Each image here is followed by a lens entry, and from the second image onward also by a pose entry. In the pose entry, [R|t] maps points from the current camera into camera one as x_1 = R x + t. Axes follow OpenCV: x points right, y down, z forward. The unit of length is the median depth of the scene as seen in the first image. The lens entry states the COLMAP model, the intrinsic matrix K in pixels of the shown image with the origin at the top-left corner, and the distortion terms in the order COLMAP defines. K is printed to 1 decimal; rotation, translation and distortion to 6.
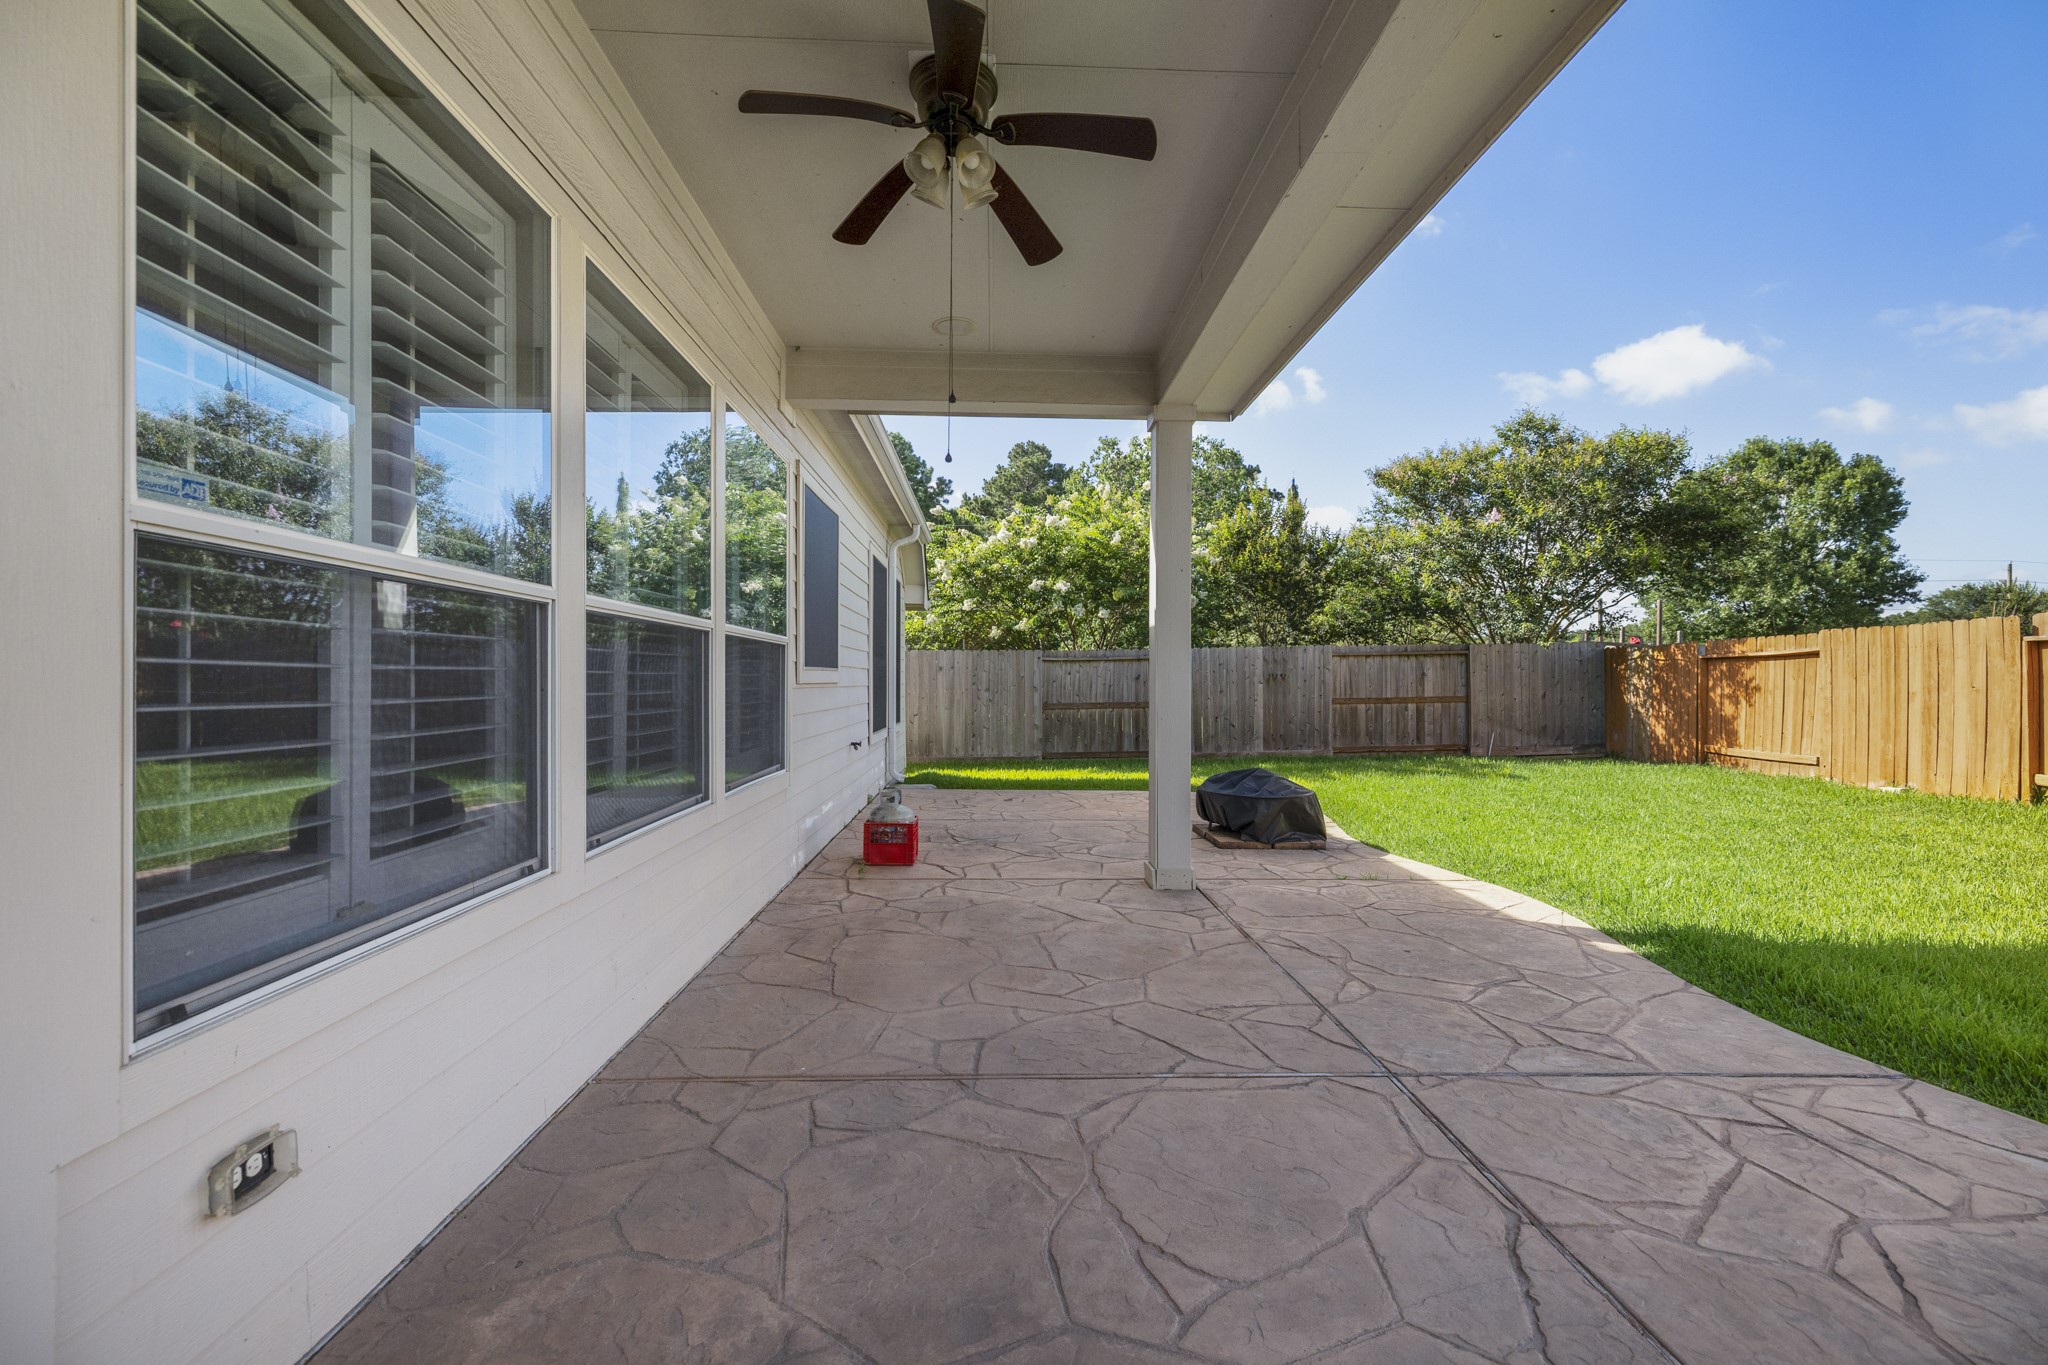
lens RADIAL K [[867.1, 0, 1019.5], [0, 867.1, 680.1], [0, 0, 1]] dist [0.003292, -0.000341]
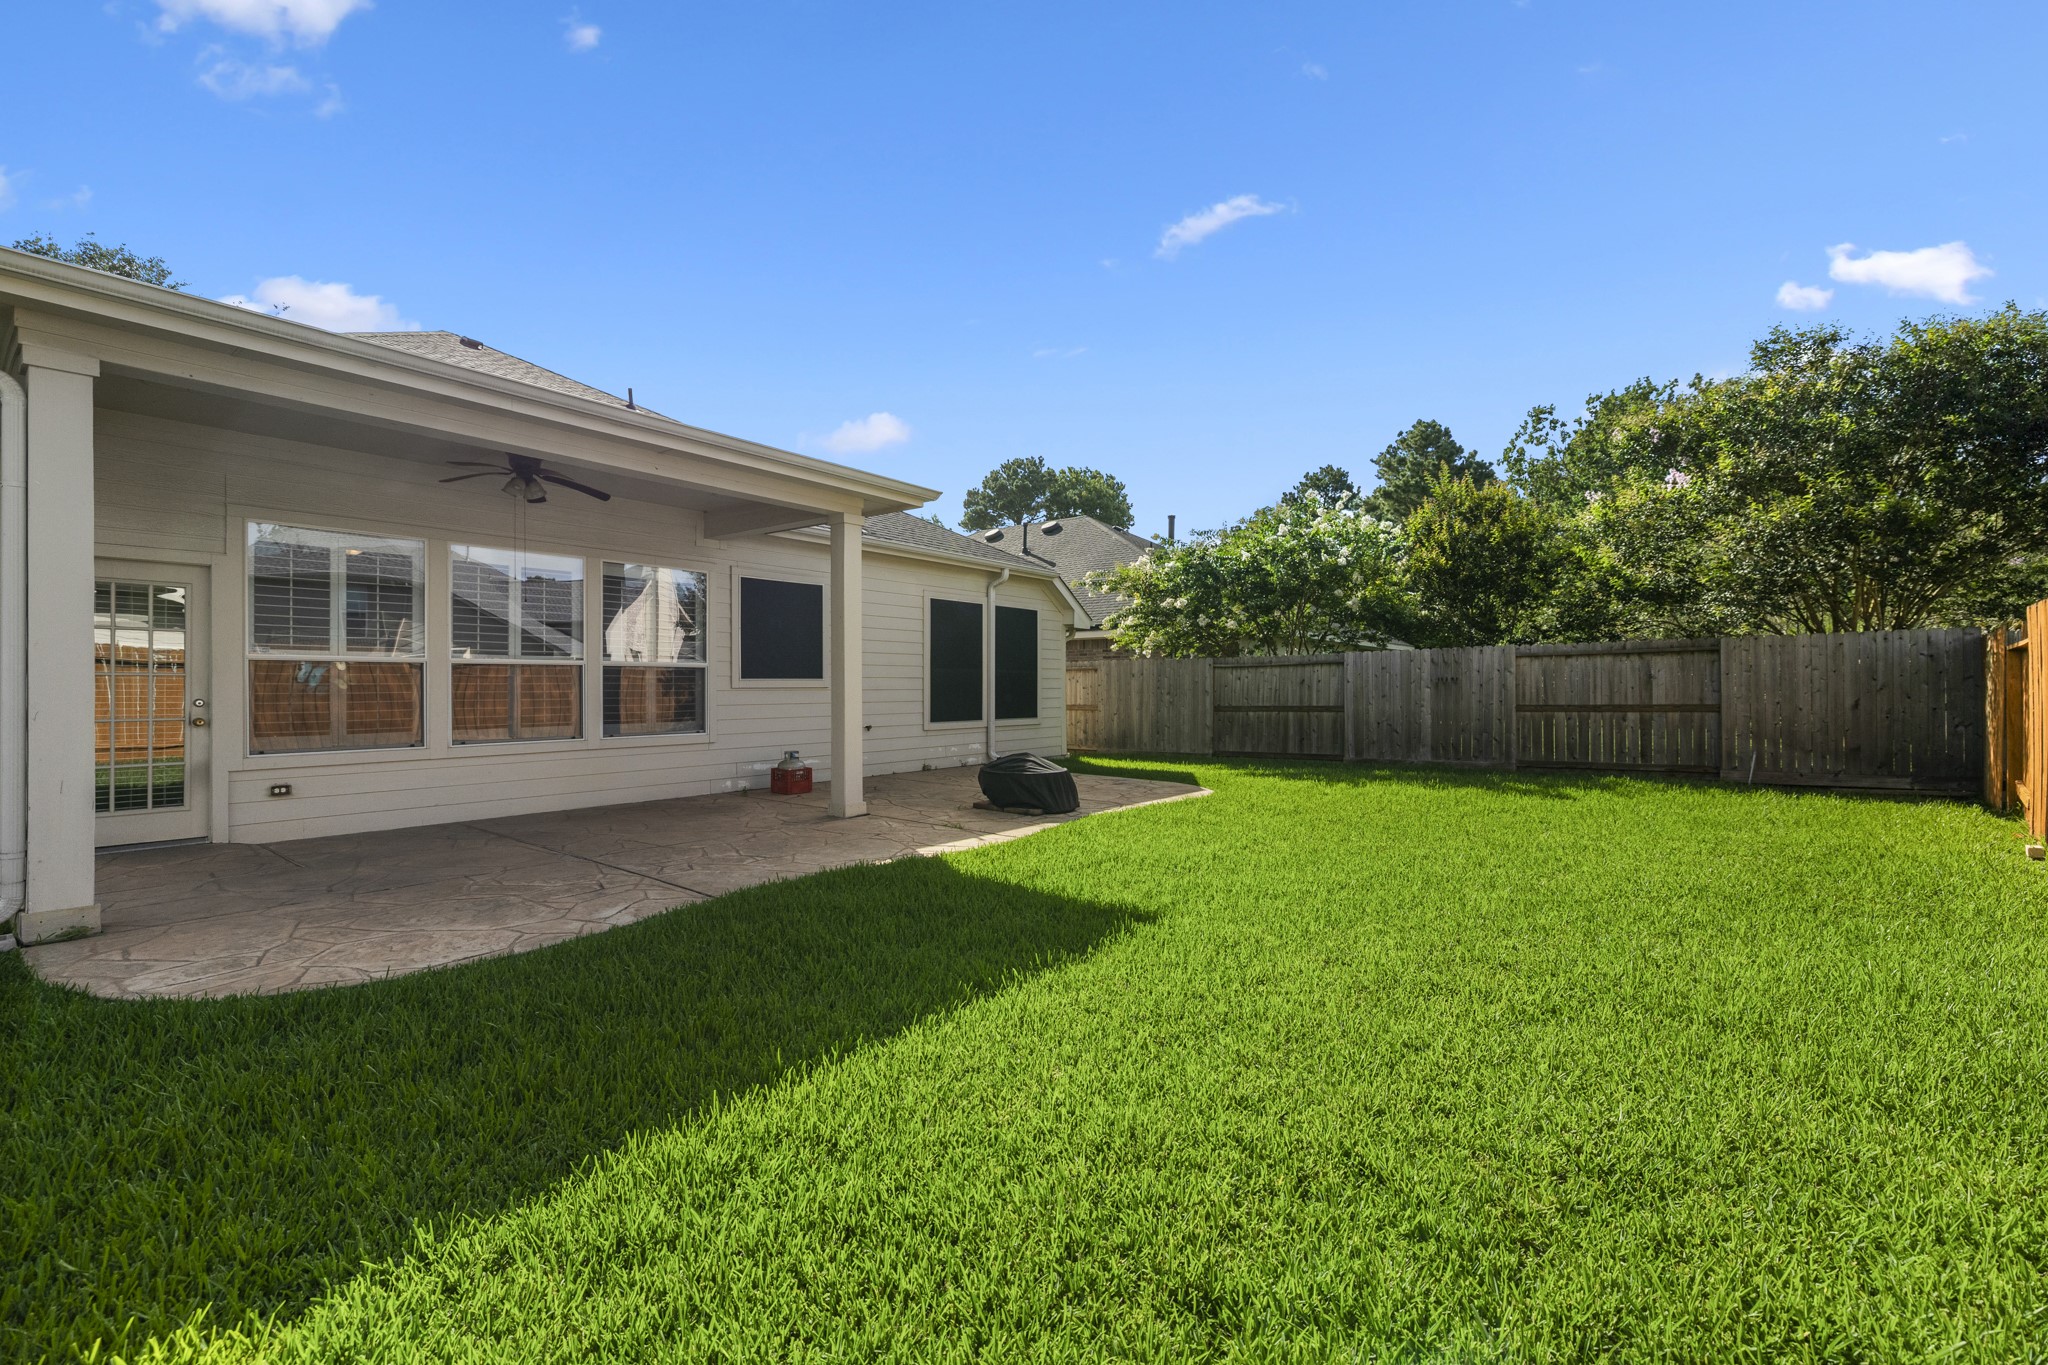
lens RADIAL K [[867.1, 0, 1026.3], [0, 867.1, 678.1], [0, 0, 1]] dist [0.003292, -0.000341]
pose [[0.759528, -0.007469, -0.650431, 0.559634], [0.002581, 0.999961, -0.008469, 0.000194], [0.650469, 0.004754, 0.759518, 0.005291]]
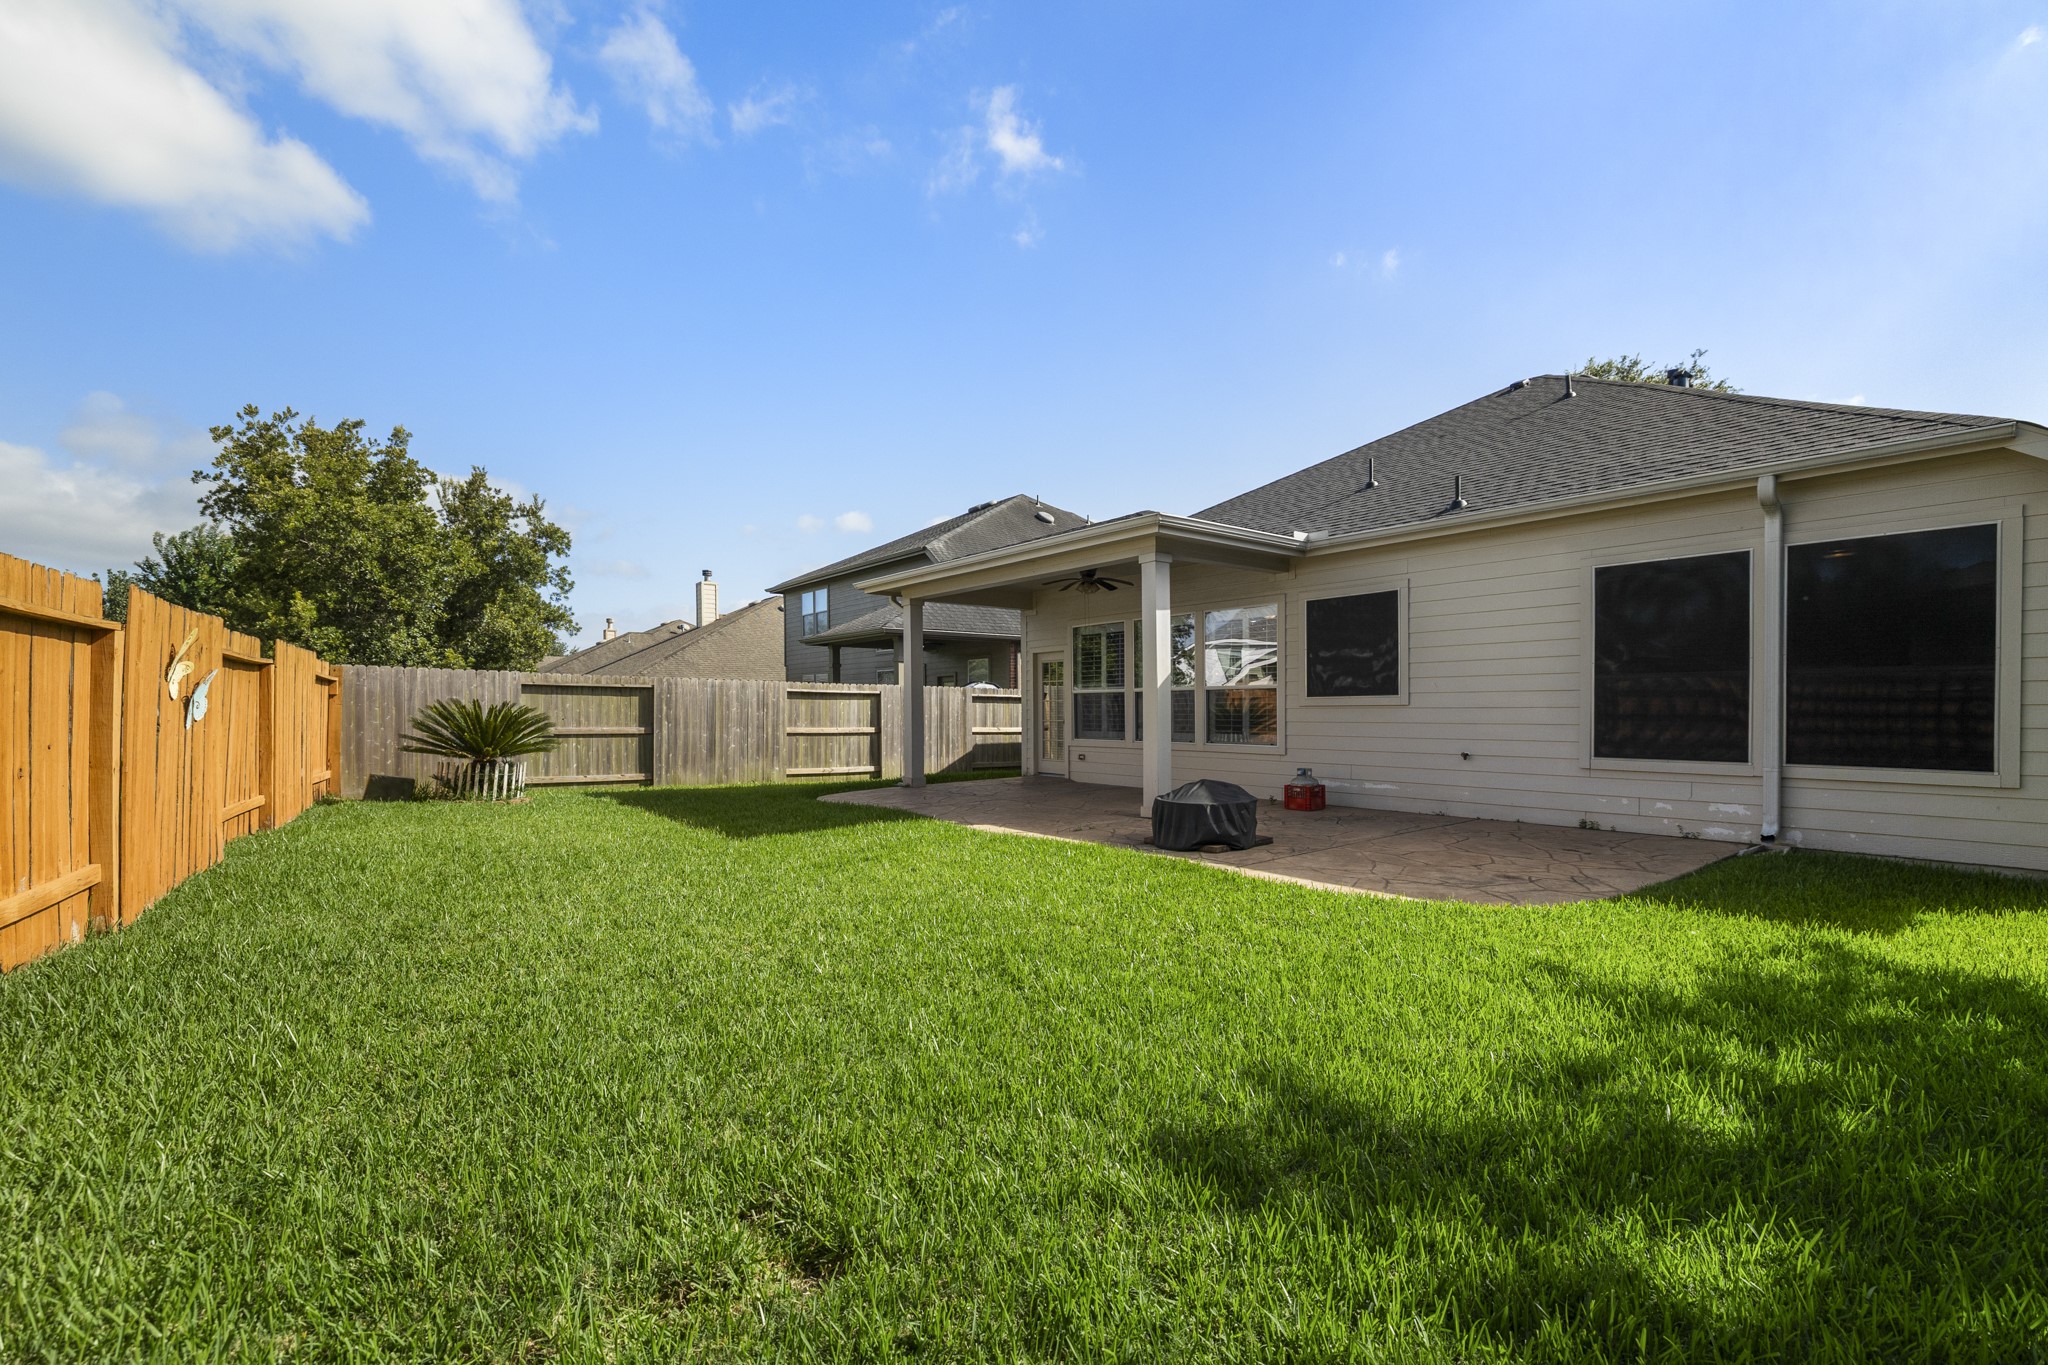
lens RADIAL K [[867.1, 0, 1015.8], [0, 867.1, 697.1], [0, 0, 1]] dist [0.003292, -0.000341]
pose [[-0.811942, -0.006206, -0.583705, 0.565625], [0.003624, 0.999871, -0.015672, 0.004915], [0.583726, -0.014840, -0.811815, 0.883513]]
